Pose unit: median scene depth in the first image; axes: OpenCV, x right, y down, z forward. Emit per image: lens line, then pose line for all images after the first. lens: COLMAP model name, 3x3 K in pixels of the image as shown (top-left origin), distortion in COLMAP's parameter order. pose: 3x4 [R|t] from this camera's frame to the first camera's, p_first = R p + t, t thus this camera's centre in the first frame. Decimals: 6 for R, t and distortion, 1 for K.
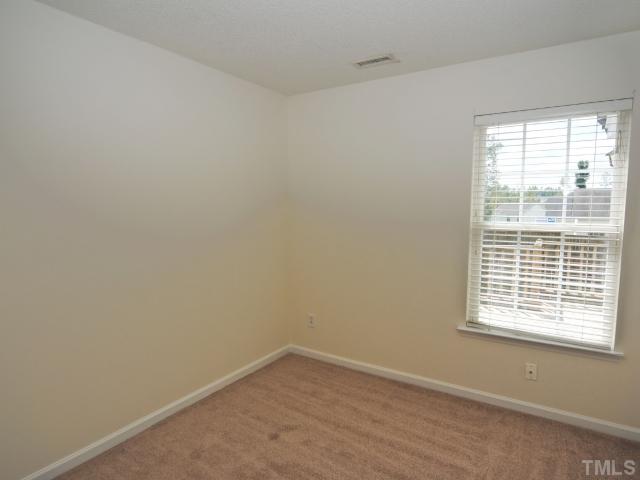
lens RADIAL K [[375.7, 0, 320.0], [0, 375.7, 240.0], [0, 0, 1]] dist [0.005094, 0.003847]
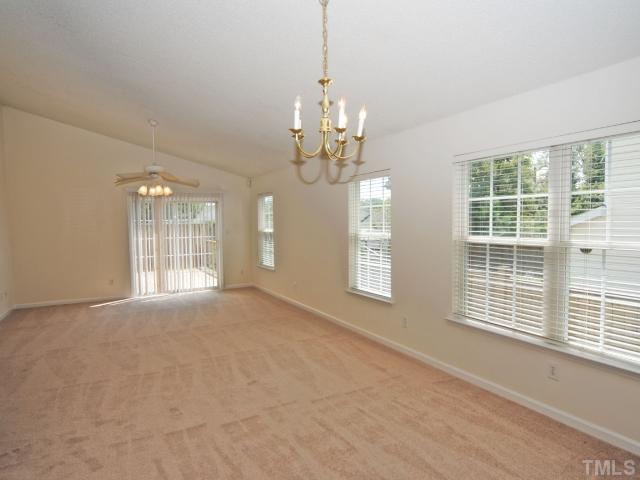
lens RADIAL K [[428.1, 0, 352.4], [0, 428.1, 255.5], [0, 0, 1]] dist [0.073106, 0.001511]
pose [[0.888951, 0.037595, -0.456457, 0.774421], [-0.045545, 0.998942, -0.006422, 0.044886], [0.455732, 0.026498, 0.889722, -0.489692]]
